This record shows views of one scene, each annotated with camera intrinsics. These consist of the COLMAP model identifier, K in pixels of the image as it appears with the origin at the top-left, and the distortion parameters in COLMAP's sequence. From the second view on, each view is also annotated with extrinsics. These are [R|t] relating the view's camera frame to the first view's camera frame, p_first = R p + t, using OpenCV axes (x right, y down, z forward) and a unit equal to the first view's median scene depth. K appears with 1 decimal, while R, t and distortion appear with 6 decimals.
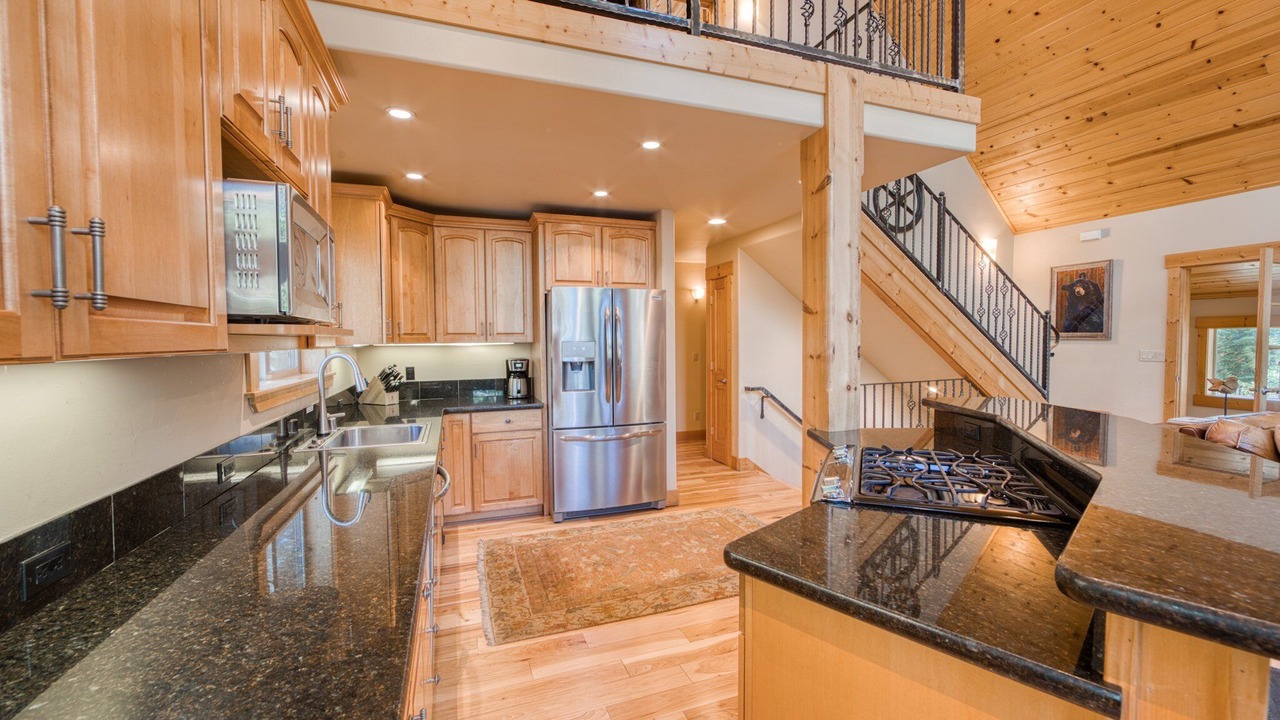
lens RADIAL K [[505.1, 0, 640.0], [0, 505.1, 360.0], [0, 0, 1]] dist [-0.011353, 0.000357]
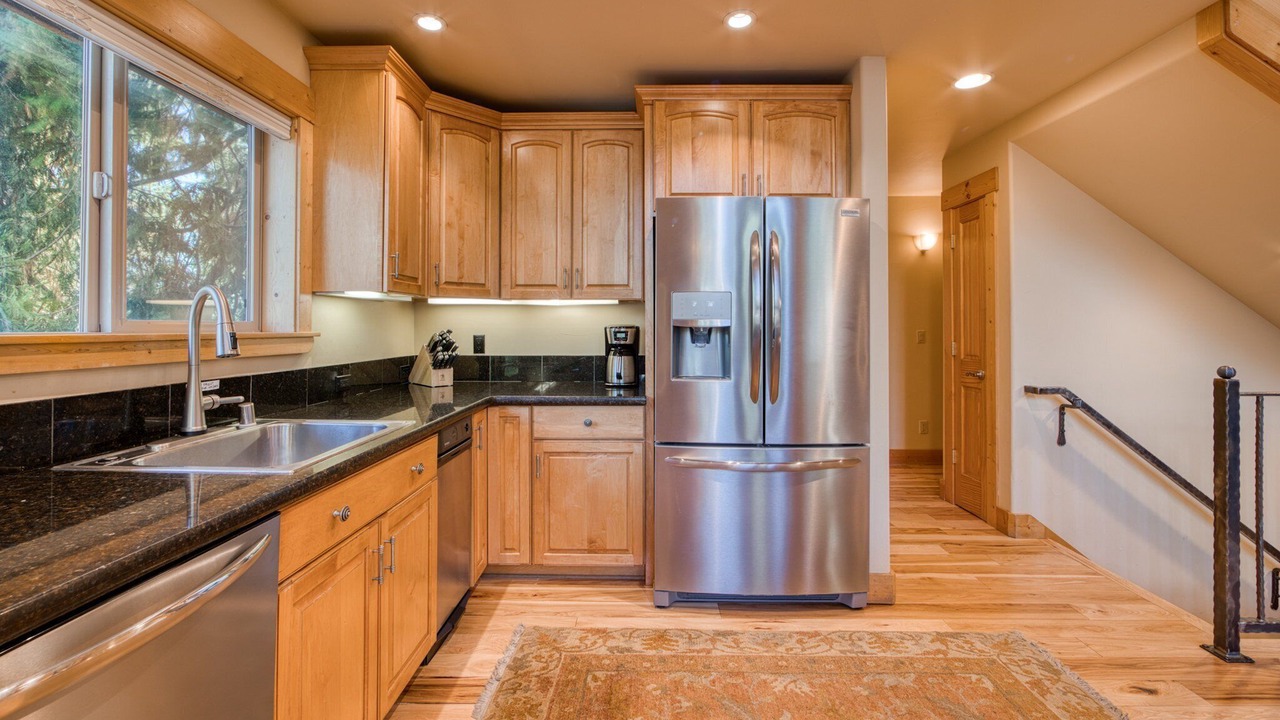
lens RADIAL K [[513.5, 0, 640.5], [0, 513.5, 324.7], [0, 0, 1]] dist [-0.011385, 0.000072]
pose [[0.928931, 0.005759, -0.370209, 0.026970], [-0.023151, 0.998826, -0.042553, 0.024736], [0.369529, 0.048100, 0.927973, 0.407457]]
